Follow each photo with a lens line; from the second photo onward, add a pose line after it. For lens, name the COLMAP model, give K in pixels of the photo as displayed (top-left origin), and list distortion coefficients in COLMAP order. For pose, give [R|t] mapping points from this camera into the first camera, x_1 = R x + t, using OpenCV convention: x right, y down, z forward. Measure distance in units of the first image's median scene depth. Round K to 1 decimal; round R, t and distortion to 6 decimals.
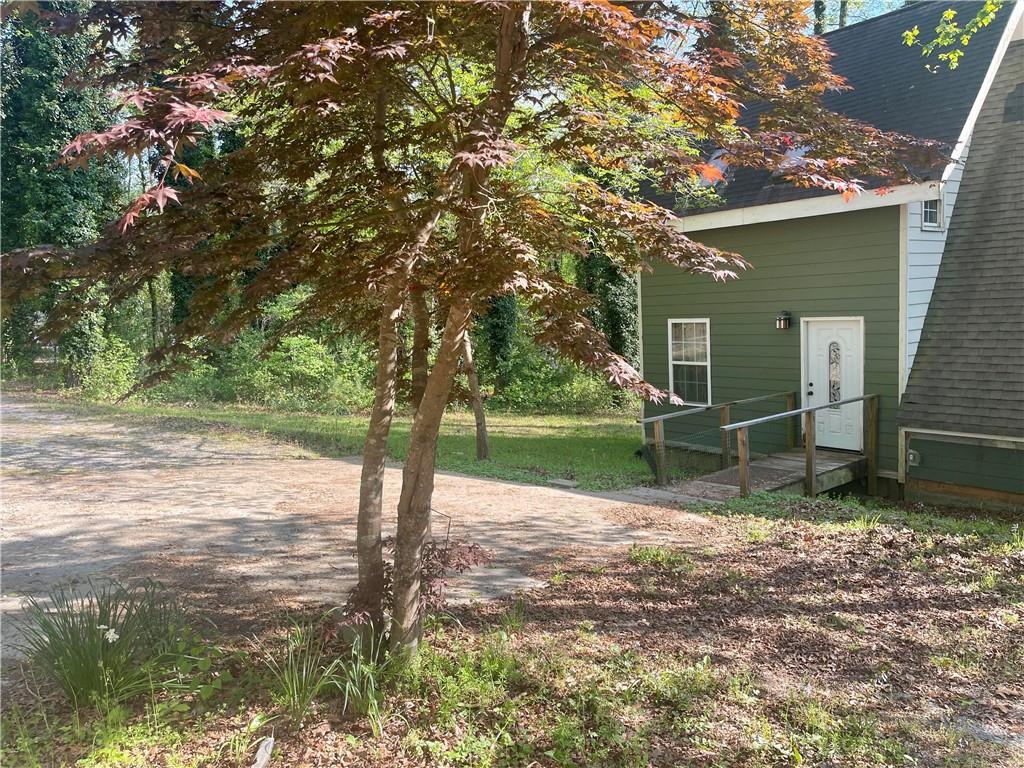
lens RADIAL K [[782.1, 0, 512.0], [0, 782.1, 384.0], [0, 0, 1]] dist [0.009096, -0.002813]
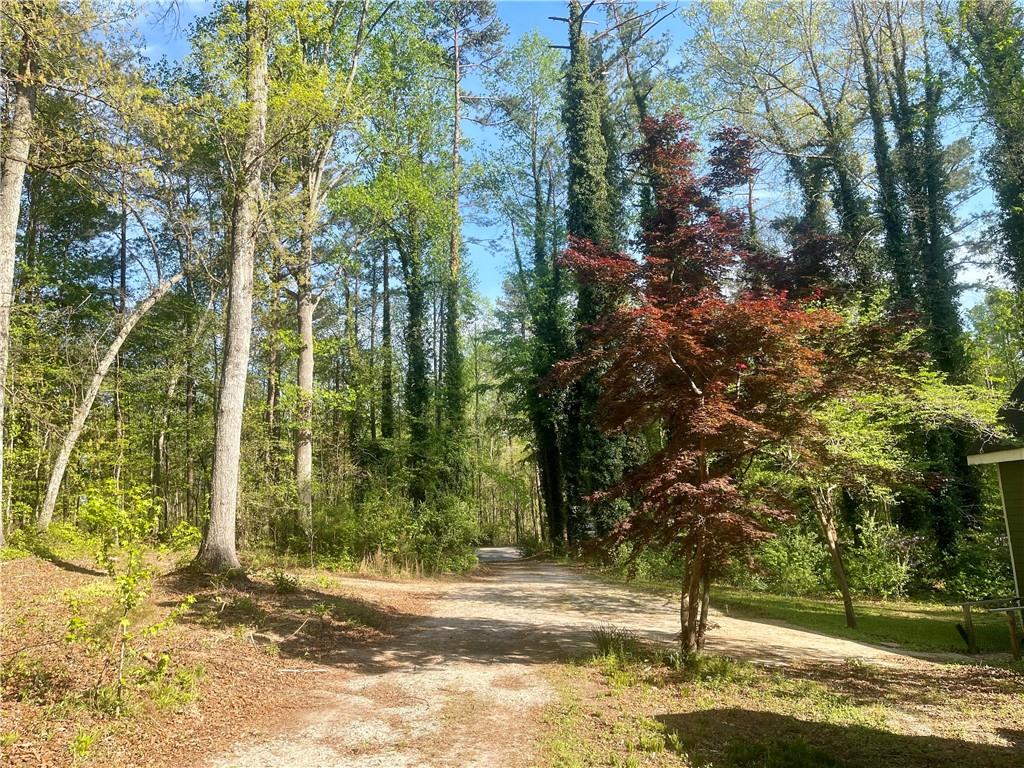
lens RADIAL K [[782.1, 0, 512.0], [0, 782.1, 384.0], [0, 0, 1]] dist [0.009096, -0.002813]
pose [[0.792921, -0.105169, -0.600180, 0.233346], [-0.038372, 0.974418, -0.221441, 0.004318], [0.608115, 0.198616, 0.768601, -0.335372]]
